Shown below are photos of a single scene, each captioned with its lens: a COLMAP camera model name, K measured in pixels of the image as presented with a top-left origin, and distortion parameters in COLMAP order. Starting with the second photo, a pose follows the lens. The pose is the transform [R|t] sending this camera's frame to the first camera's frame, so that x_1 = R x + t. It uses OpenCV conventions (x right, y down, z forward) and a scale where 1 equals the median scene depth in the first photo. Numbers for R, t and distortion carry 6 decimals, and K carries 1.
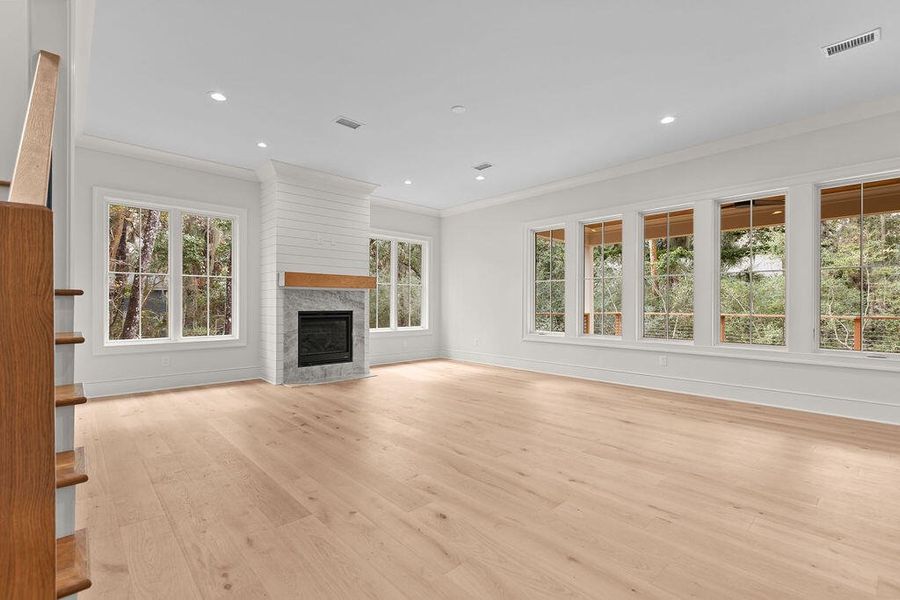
lens RADIAL K [[401.3, 0, 454.6], [0, 401.3, 303.7], [0, 0, 1]] dist [0.003880, -0.002944]
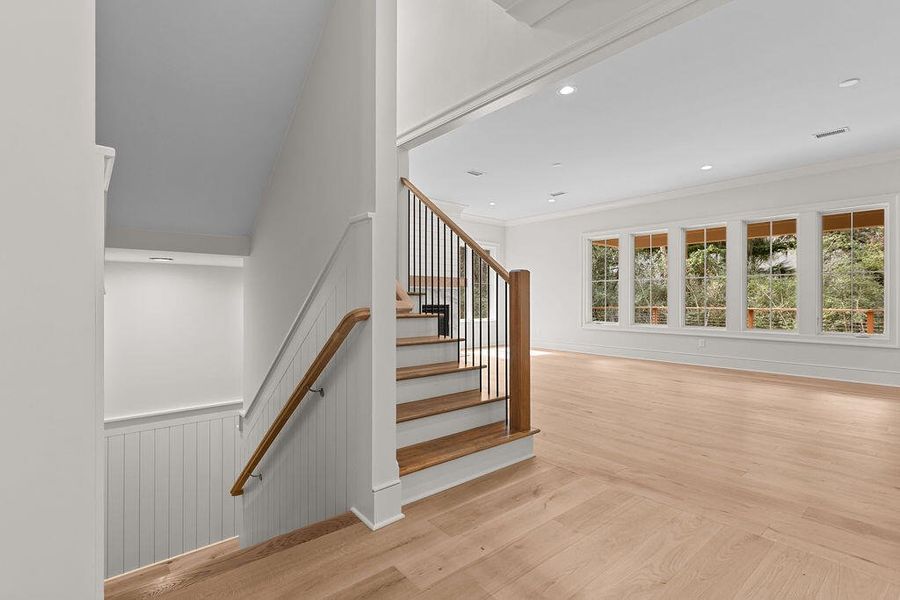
lens RADIAL K [[401.3, 0, 450.4], [0, 401.3, 298.7], [0, 0, 1]] dist [0.003880, -0.002944]
pose [[0.998099, -0.000603, -0.061625, -0.177976], [0.000559, 1.000000, -0.000738, 0.000018], [0.061625, 0.000702, 0.998099, -0.291947]]
